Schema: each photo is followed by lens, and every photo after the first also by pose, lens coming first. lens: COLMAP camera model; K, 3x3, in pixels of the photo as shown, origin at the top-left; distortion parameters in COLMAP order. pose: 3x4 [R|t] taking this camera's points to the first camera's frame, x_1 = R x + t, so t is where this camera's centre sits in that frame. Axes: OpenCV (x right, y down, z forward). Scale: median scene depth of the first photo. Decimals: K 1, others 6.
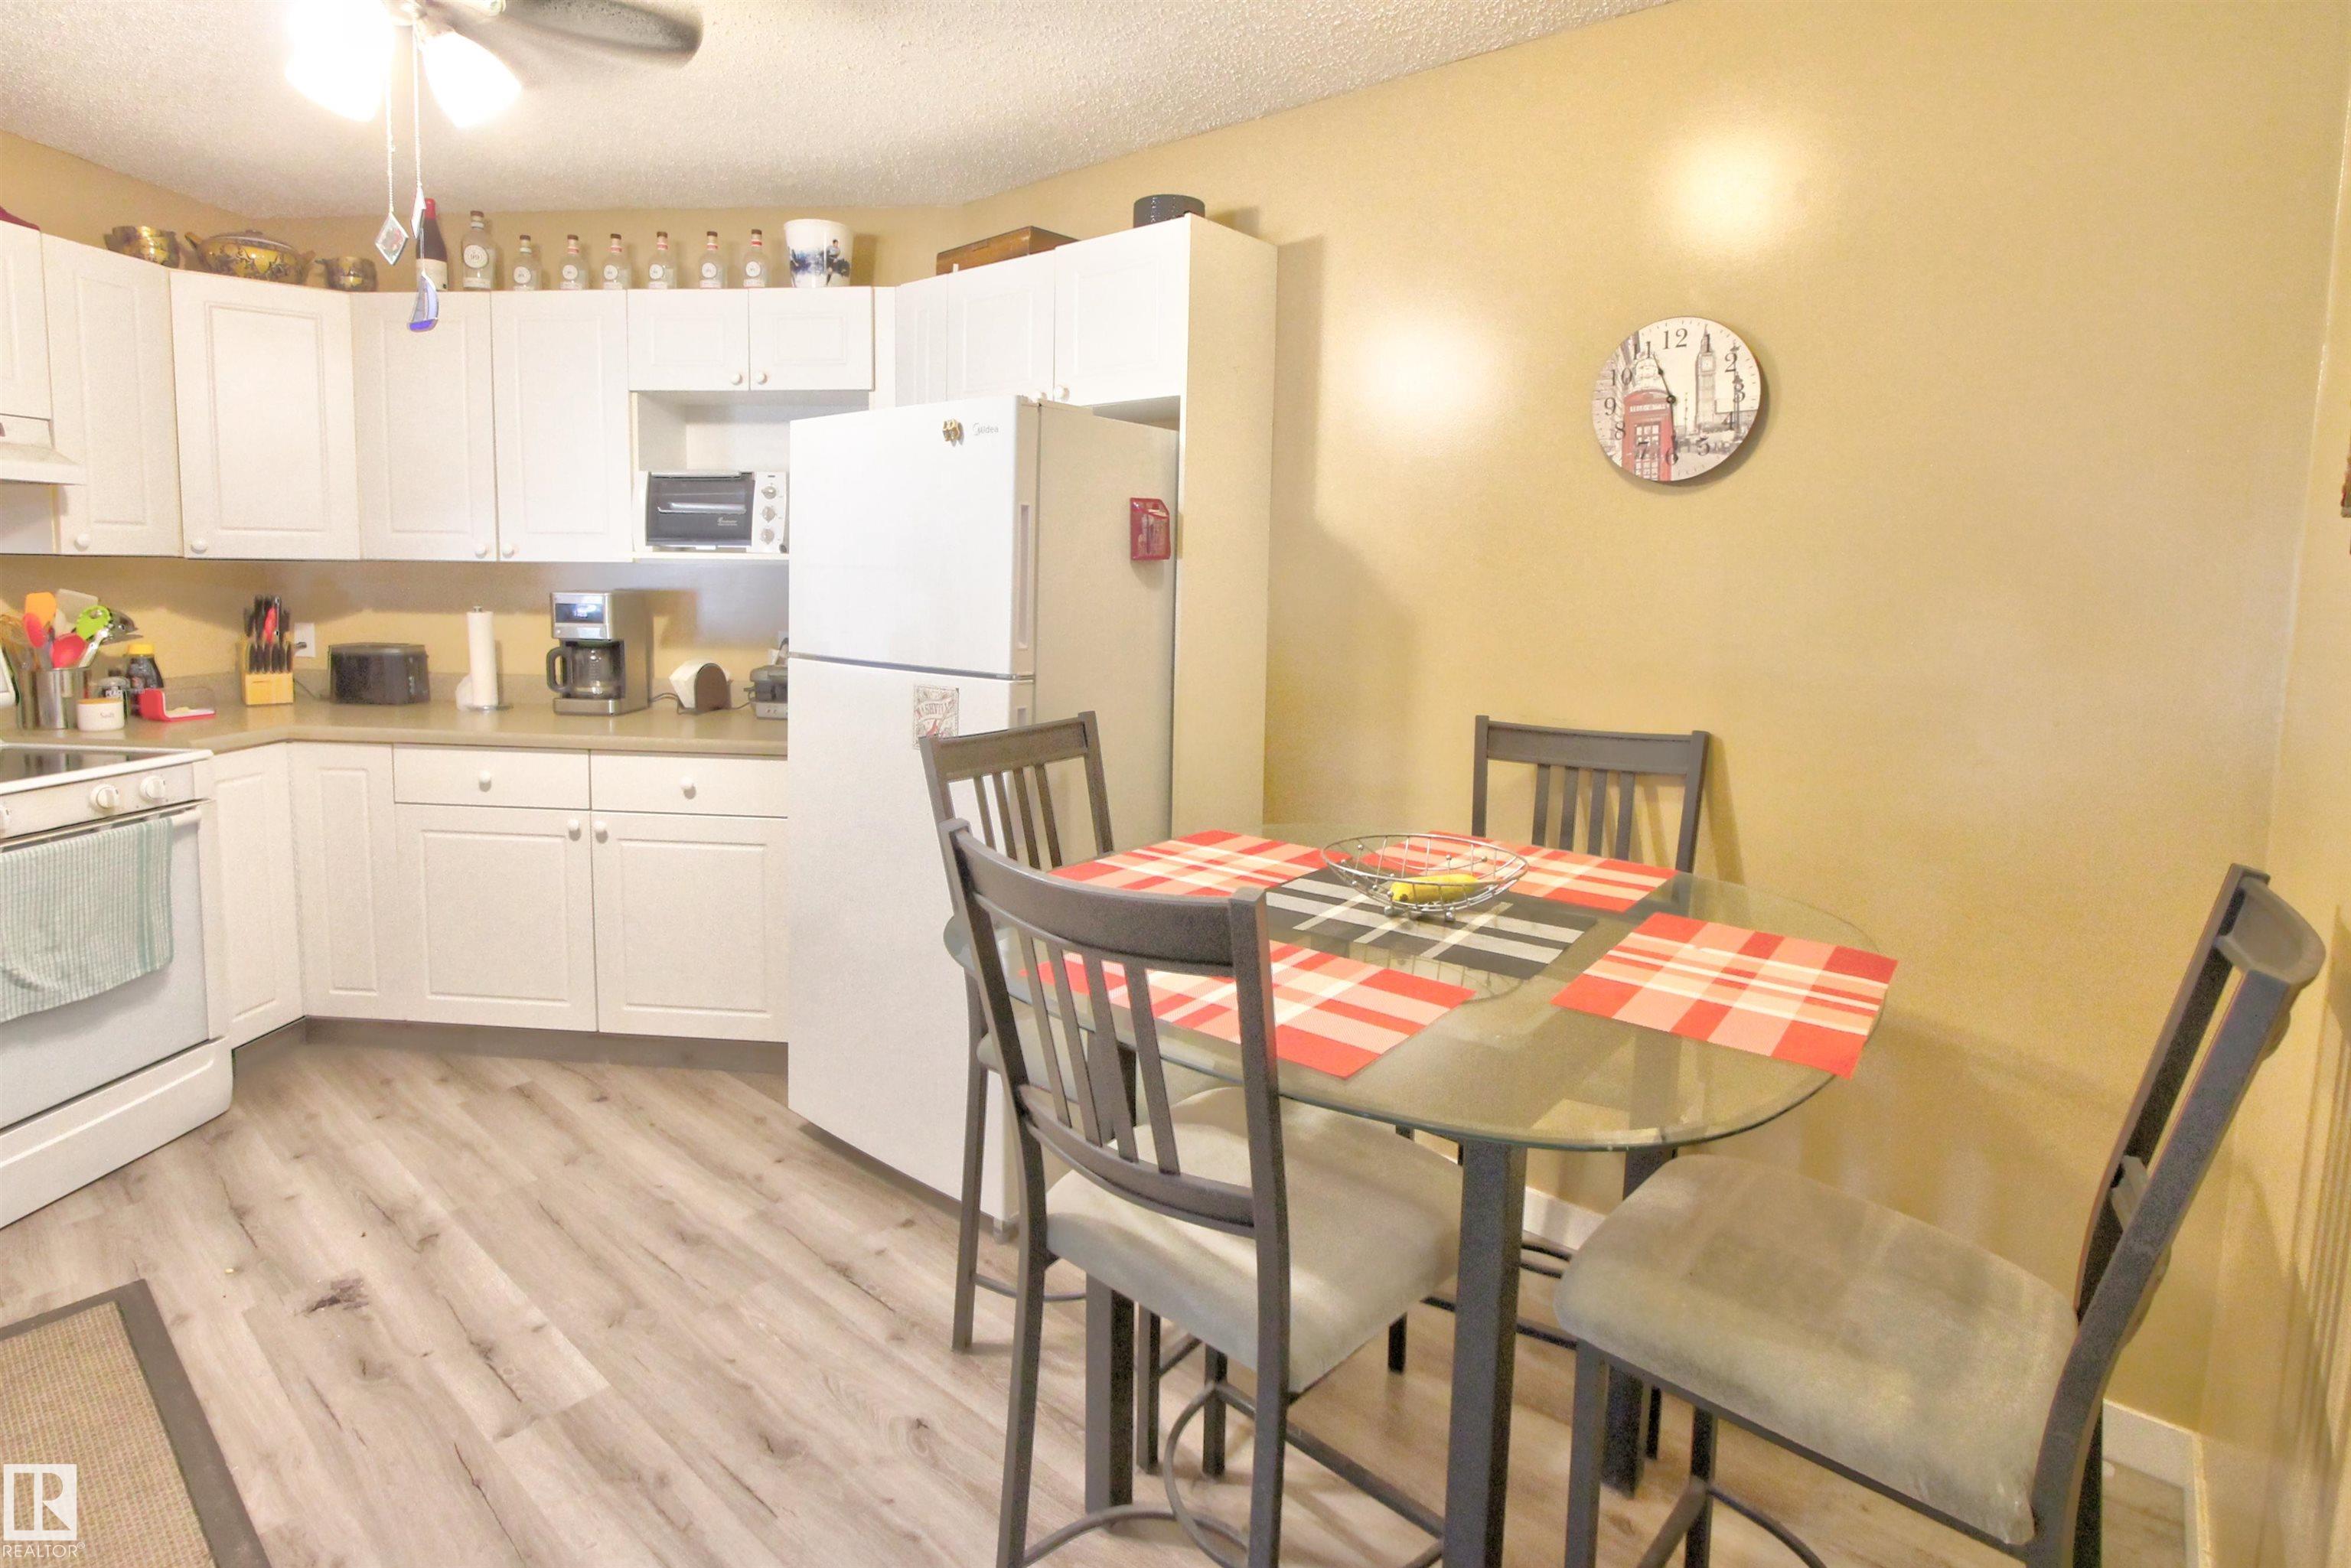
lens RADIAL K [[1140.3, 0, 1165.7], [0, 1140.3, 672.7], [0, 0, 1]] dist [-0.016784, 0.000824]
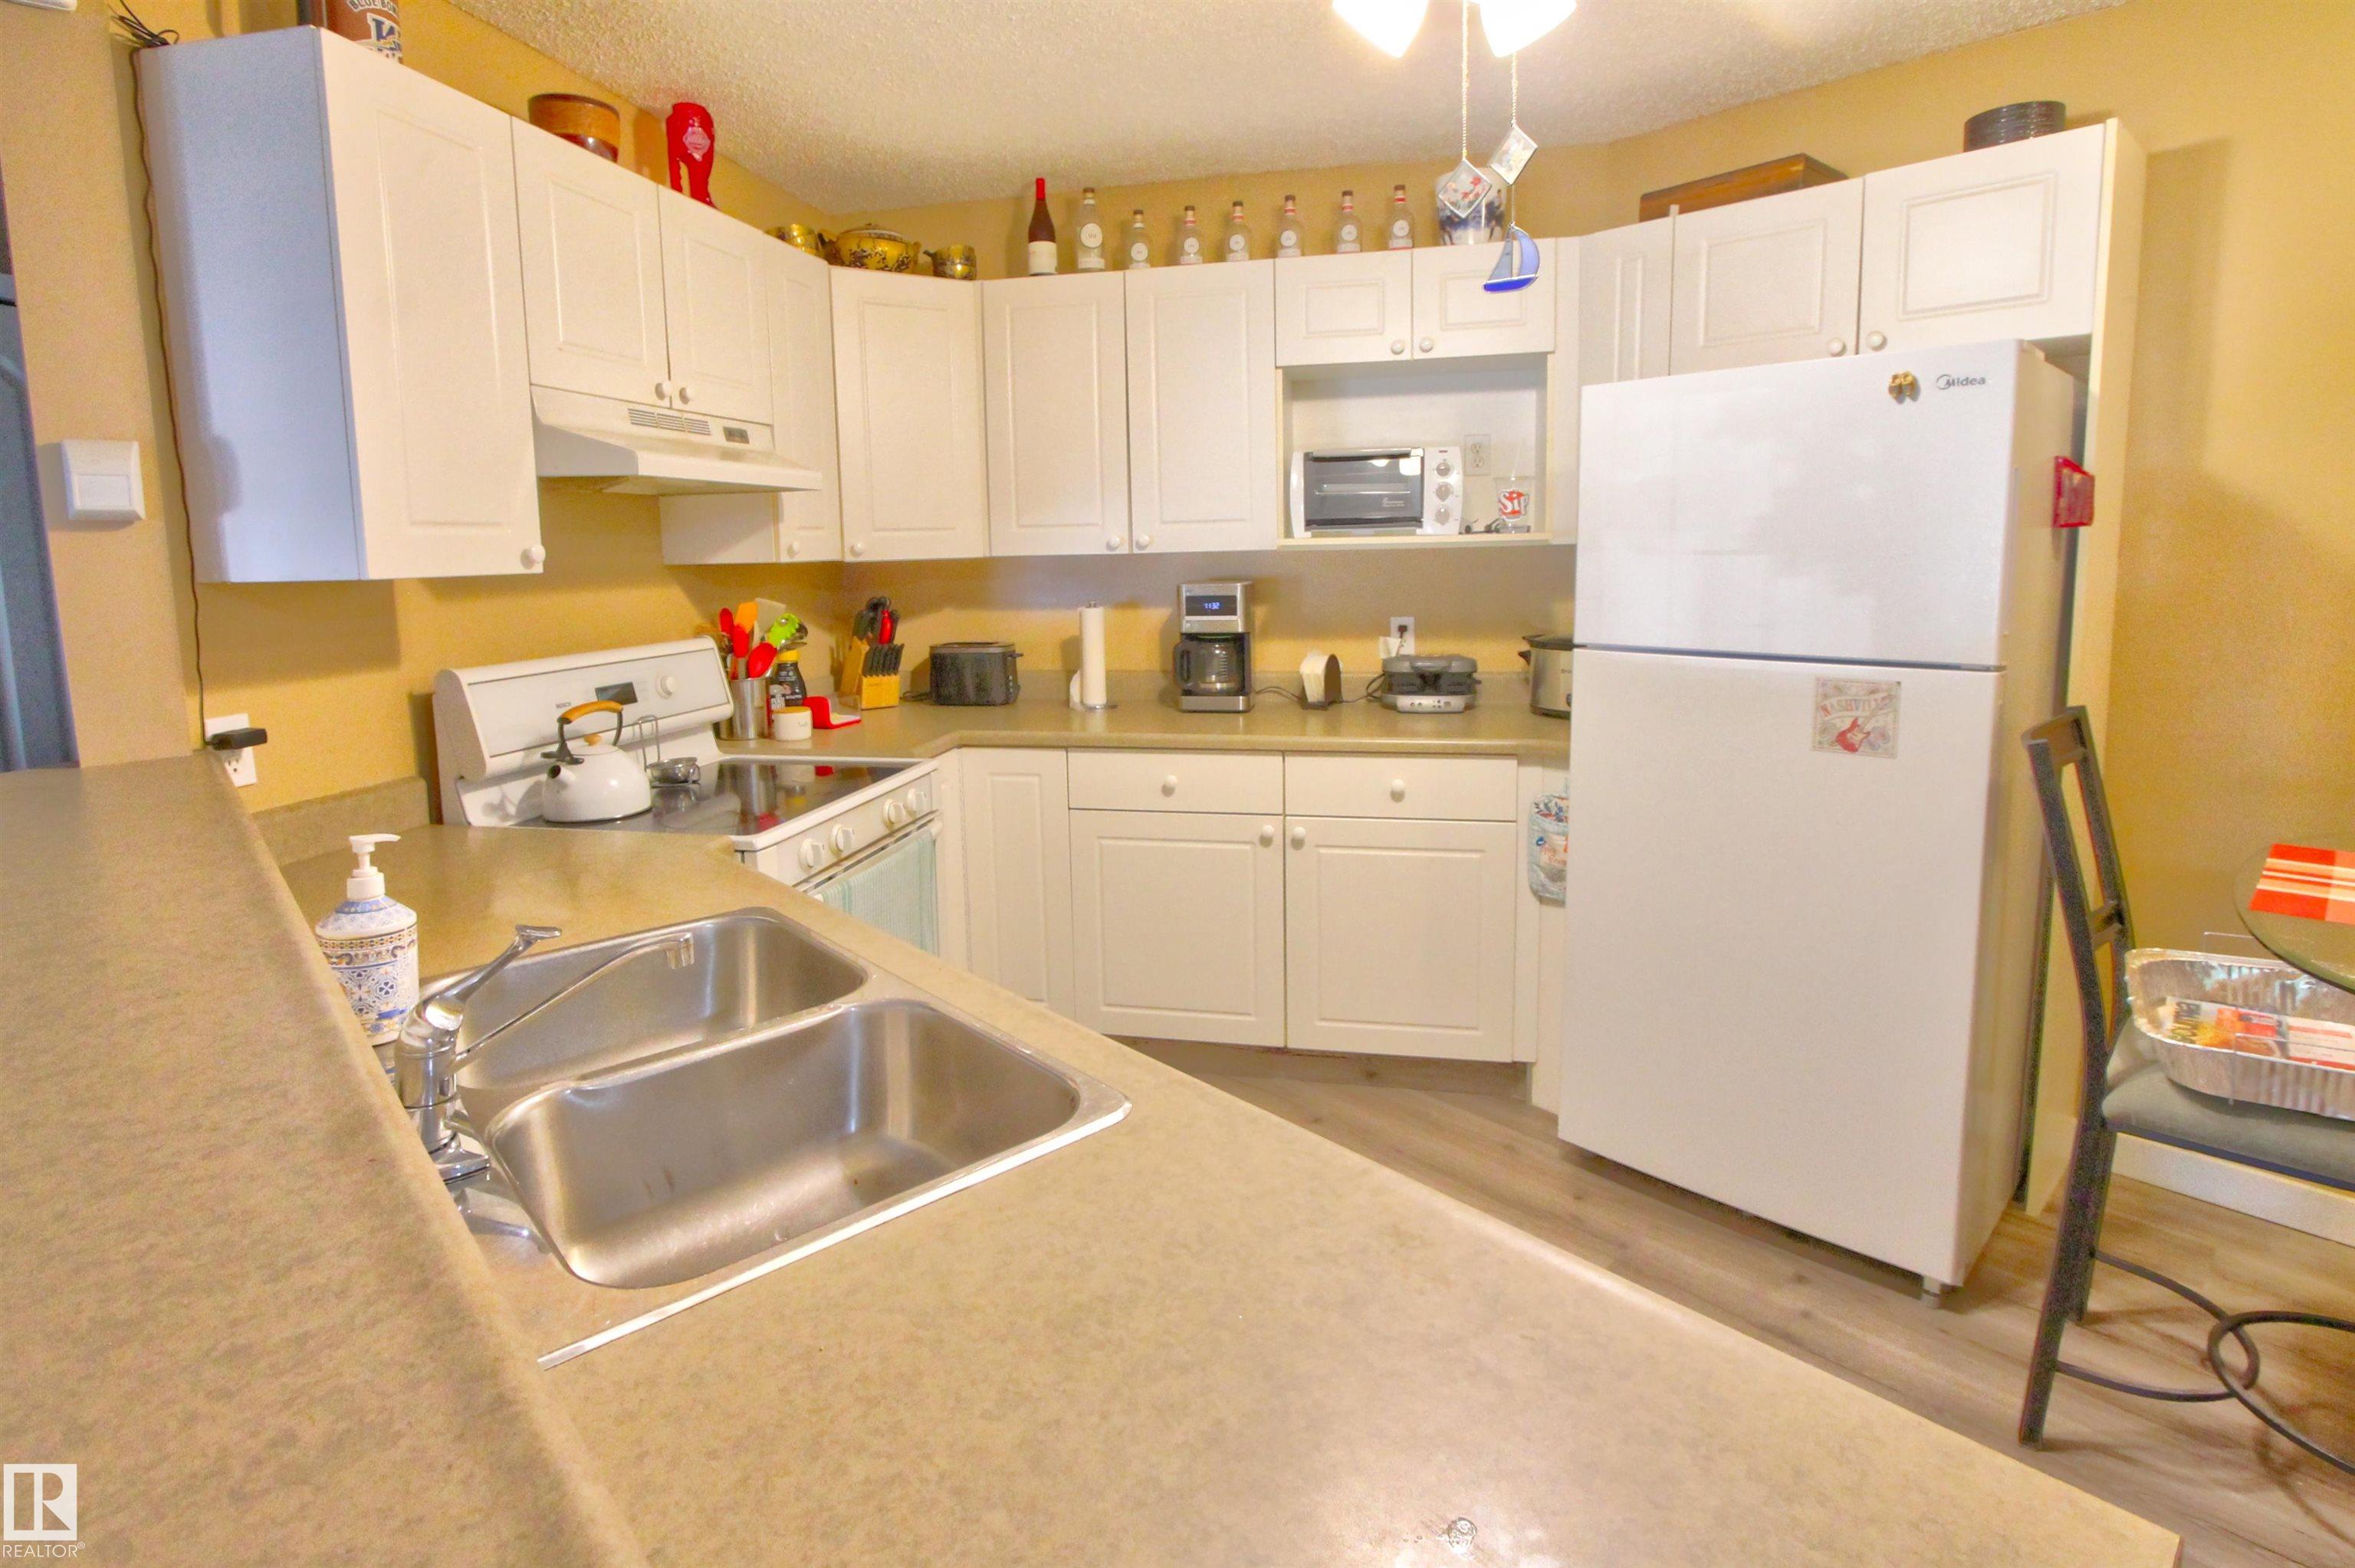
lens RADIAL K [[1144.1, 0, 1163.1], [0, 1144.1, 673.0], [0, 0, 1]] dist [-0.016459, 0.001734]
pose [[0.991097, -0.022667, -0.131198, -0.579095], [0.025657, 0.999447, 0.021145, -0.023628], [0.130646, -0.024322, 0.991131, 0.058431]]
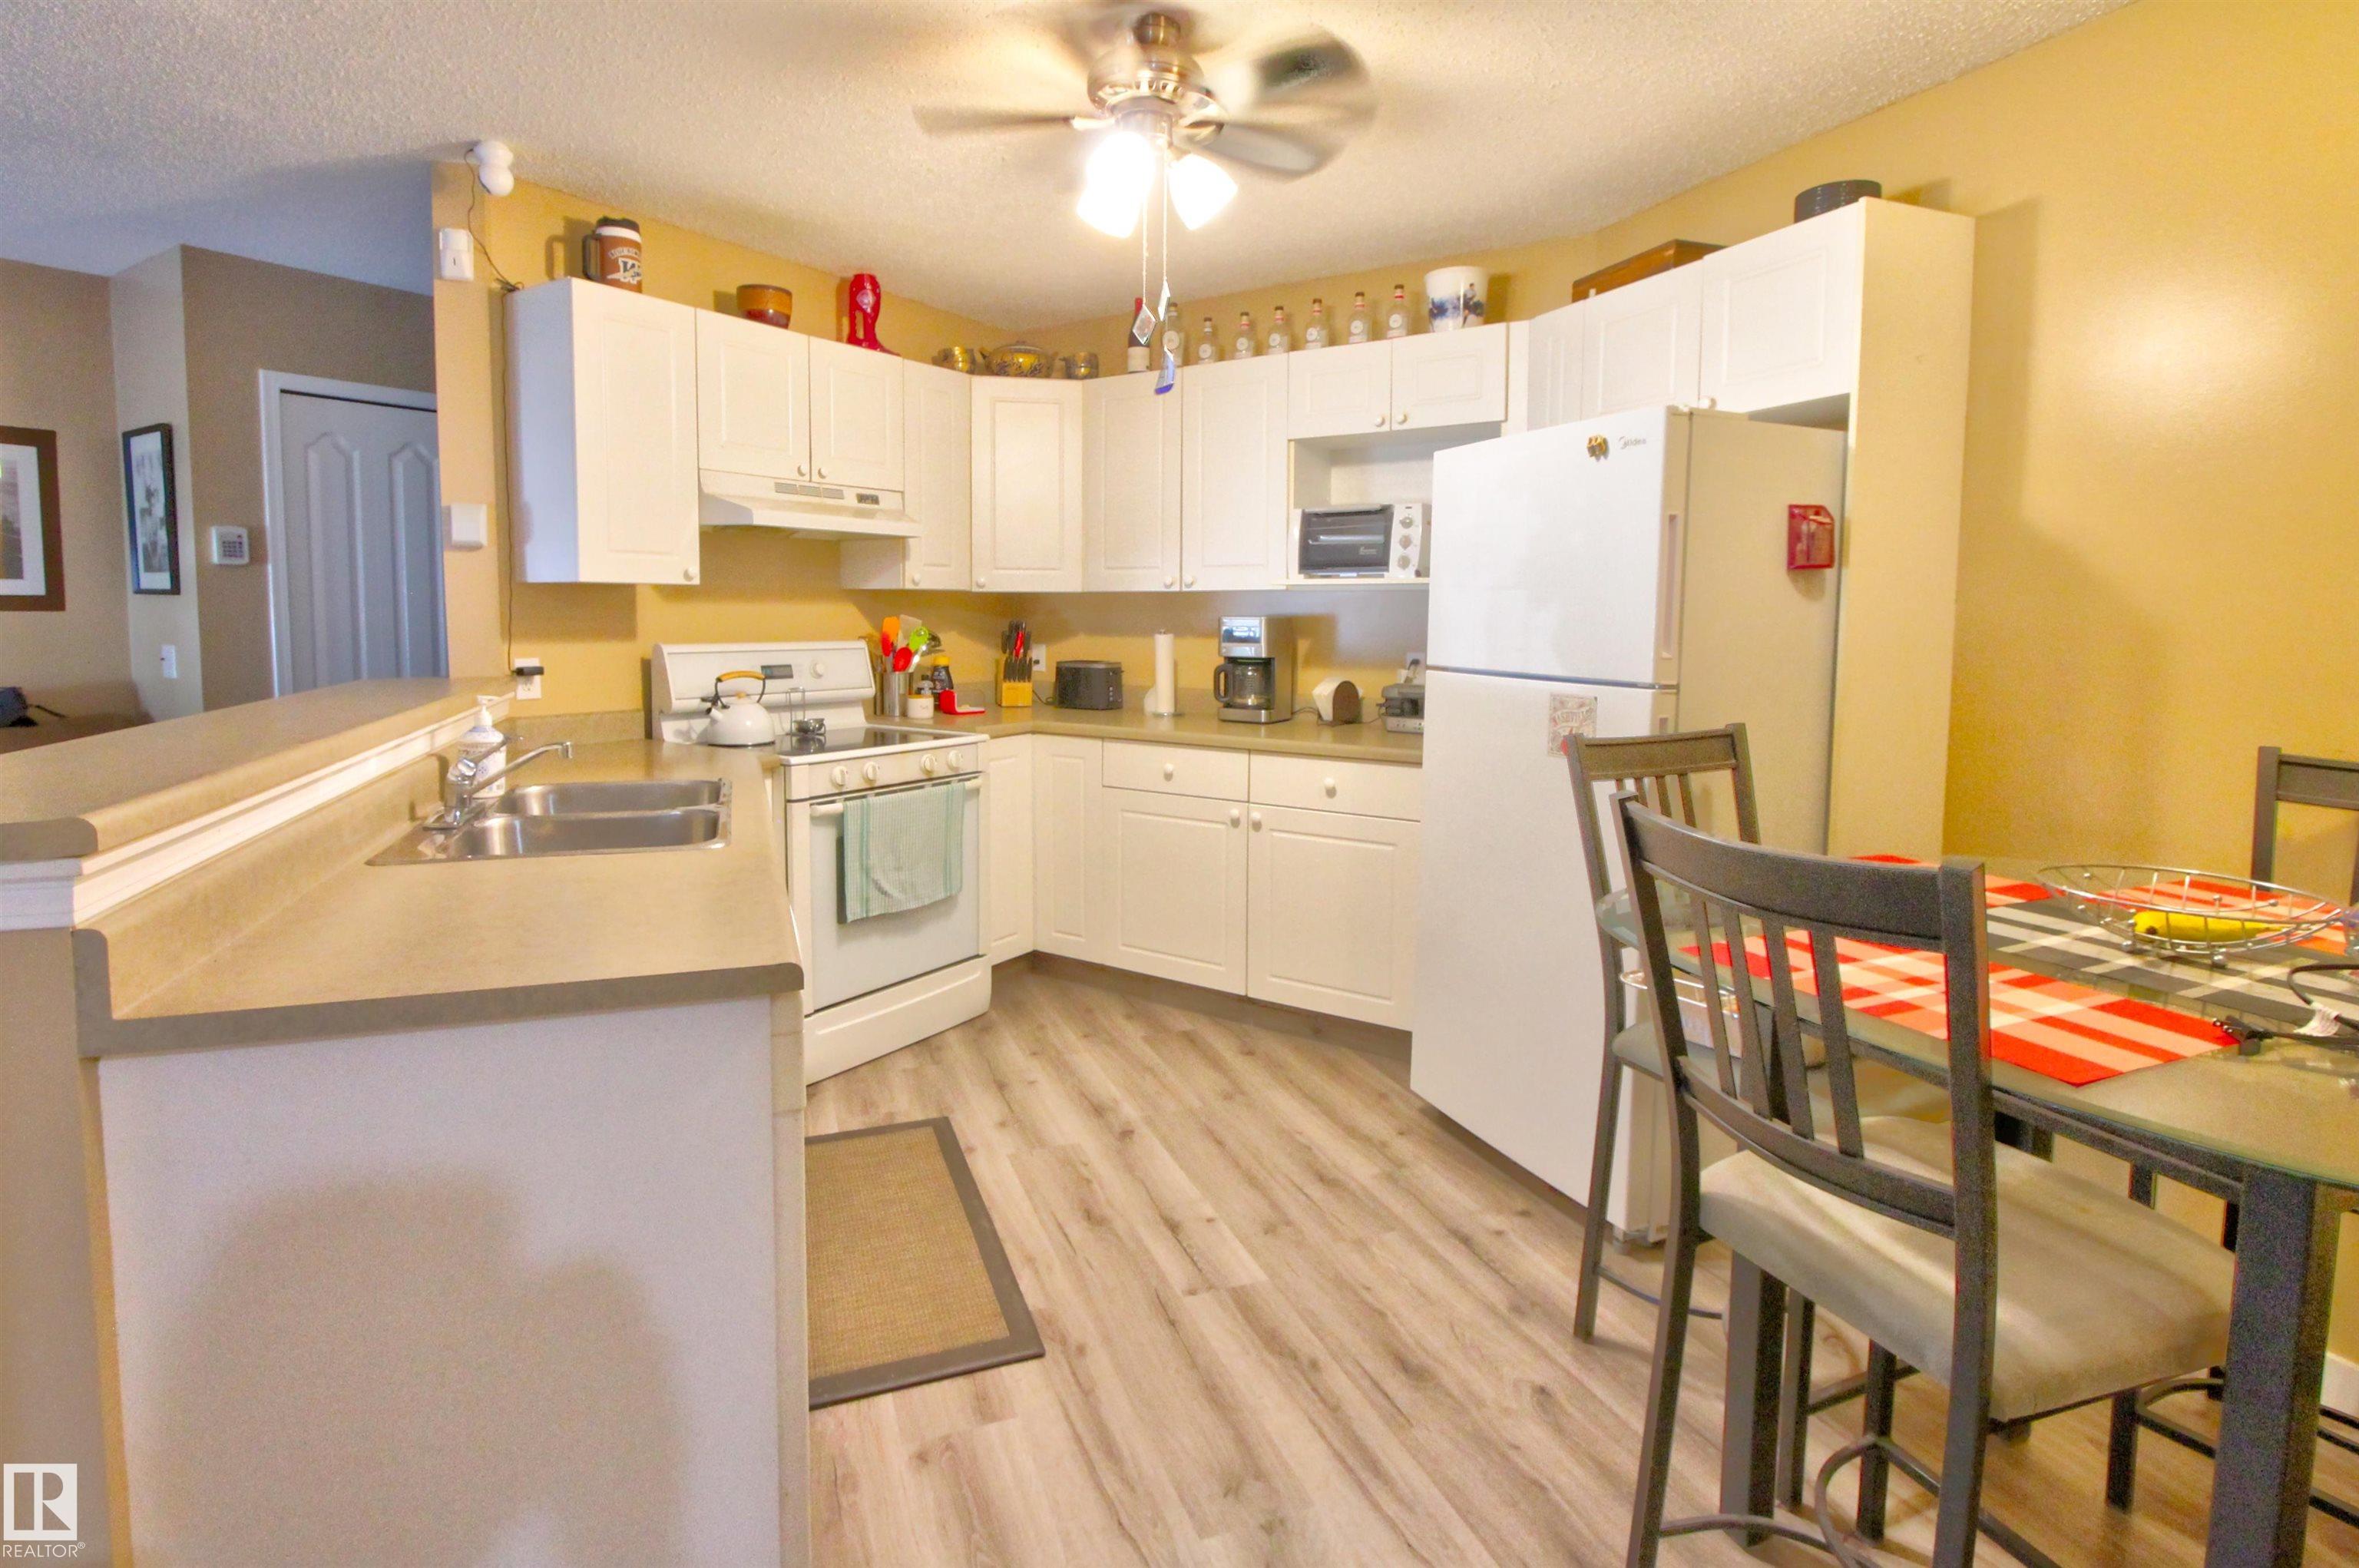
lens RADIAL K [[1136.1, 0, 1169.9], [0, 1136.1, 694.0], [0, 0, 1]] dist [-0.026421, 0.005685]
pose [[0.875870, 0.023172, -0.481991, -0.025713], [-0.033735, 0.999343, -0.013259, 0.034674], [0.481367, 0.027873, 0.876076, -0.068177]]
